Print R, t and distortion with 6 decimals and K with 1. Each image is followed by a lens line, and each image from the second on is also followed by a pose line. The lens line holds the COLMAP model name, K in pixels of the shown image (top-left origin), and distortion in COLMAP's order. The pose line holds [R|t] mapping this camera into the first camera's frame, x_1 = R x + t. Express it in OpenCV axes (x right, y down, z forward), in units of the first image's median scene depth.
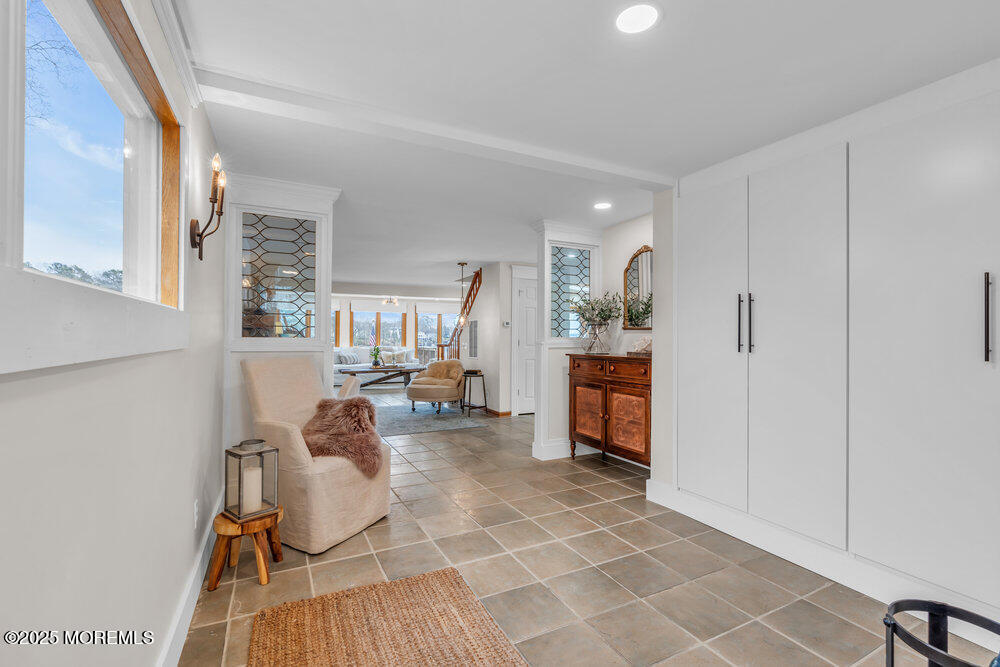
lens RADIAL K [[448.4, 0, 503.2], [0, 448.4, 333.7], [0, 0, 1]] dist [-0.015668, 0.003999]
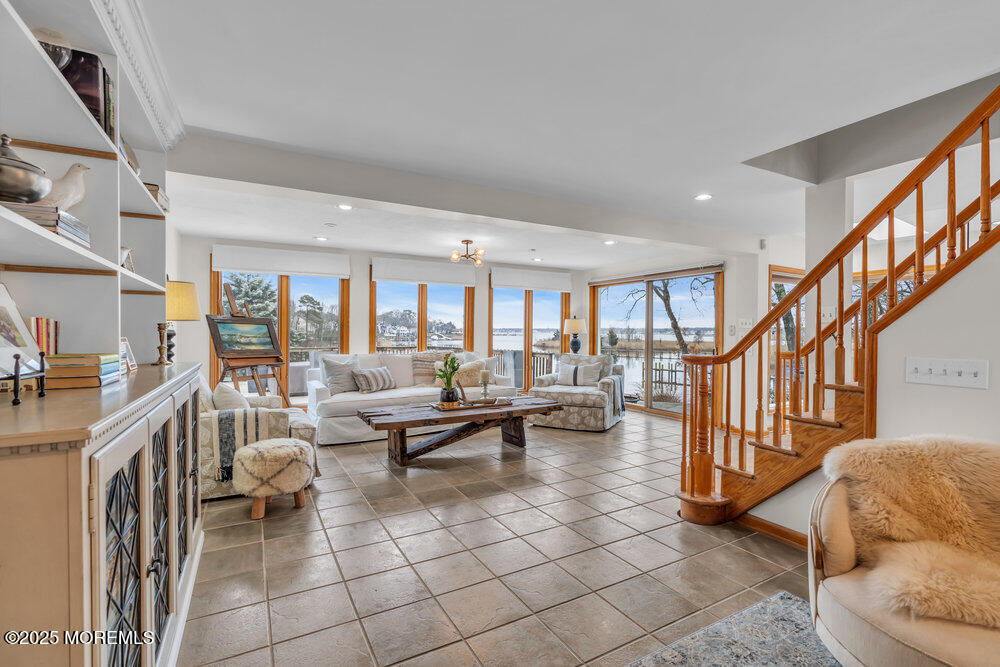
lens RADIAL K [[448.4, 0, 508.8], [0, 448.4, 336.2], [0, 0, 1]] dist [-0.015668, 0.003999]
pose [[0.995907, 0.001833, 0.090361, -0.235134], [-0.003344, 0.999857, 0.016568, 0.002528], [-0.090318, -0.016802, 0.995771, 0.498156]]
